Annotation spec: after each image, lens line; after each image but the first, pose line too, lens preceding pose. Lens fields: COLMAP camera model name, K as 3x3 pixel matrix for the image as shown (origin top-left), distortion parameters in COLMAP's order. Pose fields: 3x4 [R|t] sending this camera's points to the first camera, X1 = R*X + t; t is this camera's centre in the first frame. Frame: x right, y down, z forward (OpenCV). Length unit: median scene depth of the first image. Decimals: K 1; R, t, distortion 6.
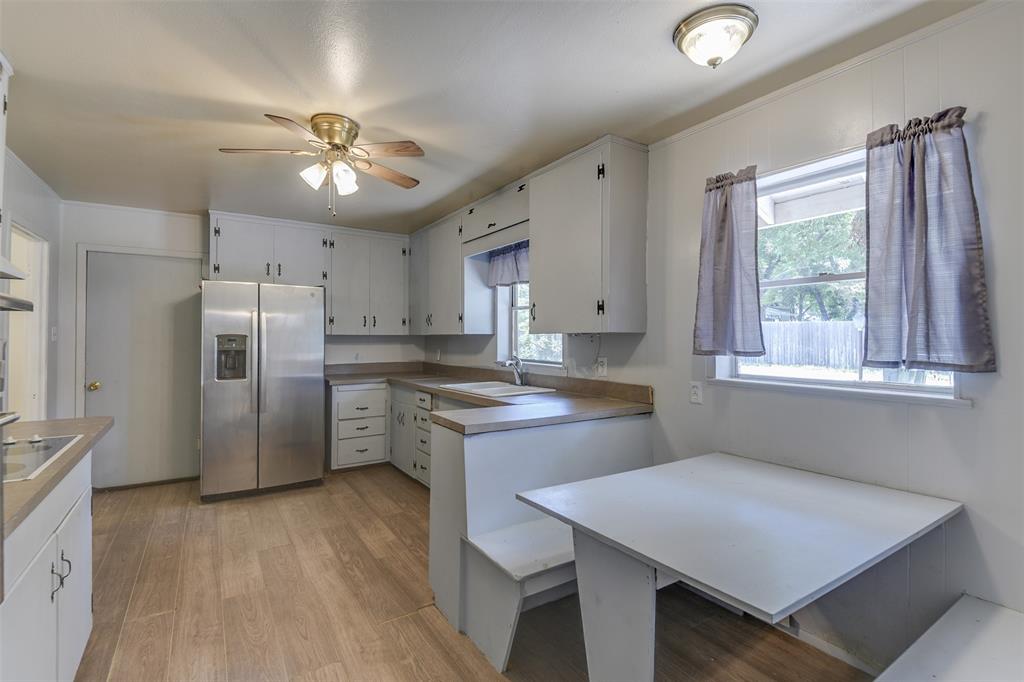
lens RADIAL K [[473.0, 0, 512.8], [0, 473.0, 335.7], [0, 0, 1]] dist [0.022280, -0.019747]
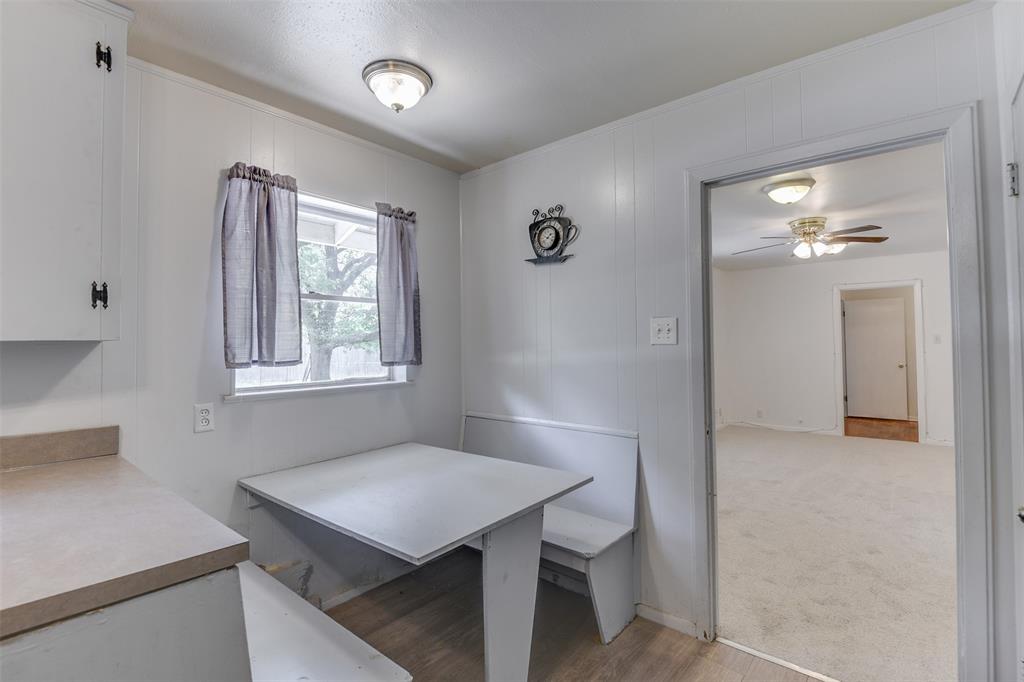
lens RADIAL K [[473.0, 0, 512.8], [0, 473.0, 335.7], [0, 0, 1]] dist [0.022280, -0.019747]
pose [[-0.290868, 0.018079, 0.956592, -0.327332], [0.004148, 0.999836, -0.017635, -0.000033], [-0.956754, -0.001161, -0.290895, 0.466332]]
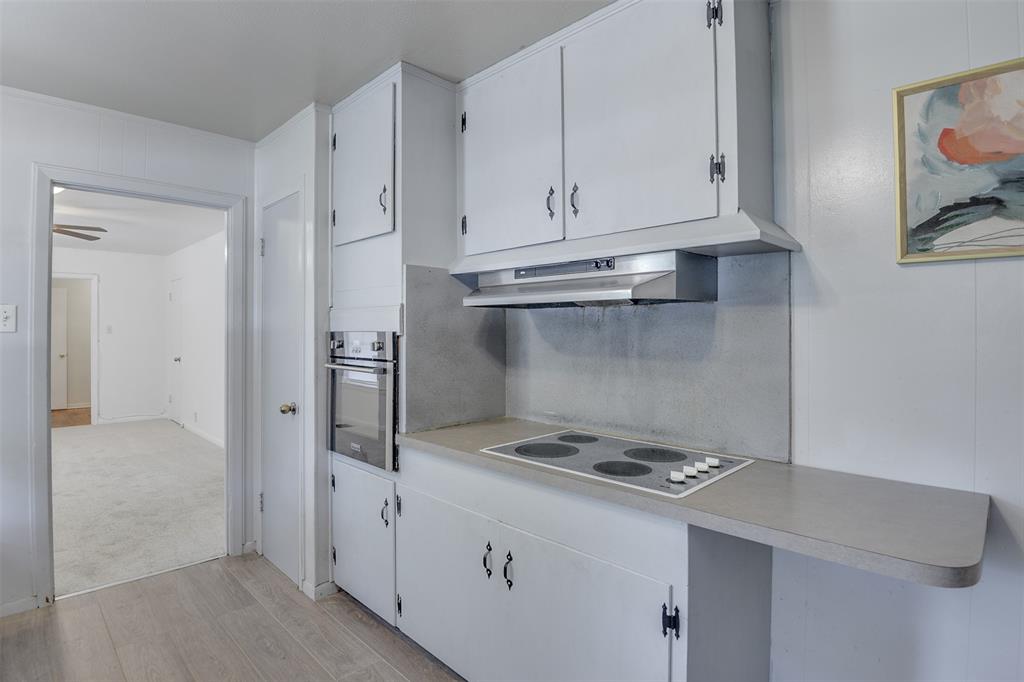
lens RADIAL K [[519.2, 0, 508.8], [0, 519.2, 326.4], [0, 0, 1]] dist [-0.032254, -0.000338]
pose [[-0.978354, -0.002011, -0.206927, -0.297858], [0.000500, 0.999927, -0.012077, 0.001889], [0.206937, -0.011919, -0.978282, 0.807408]]
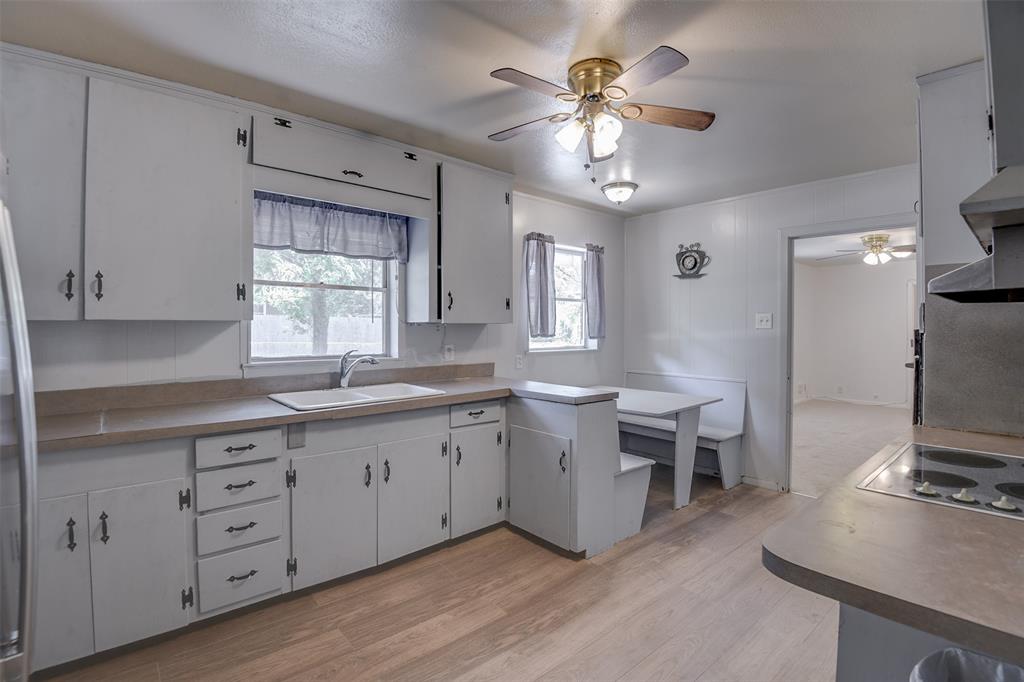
lens RADIAL K [[477.3, 0, 510.3], [0, 477.3, 333.6], [0, 0, 1]] dist [-0.026569, -0.000681]
pose [[-0.135078, -0.016128, 0.990704, -0.738528], [-0.008090, 0.999852, 0.015174, 0.001202], [-0.990802, -0.005966, -0.135188, 0.781114]]
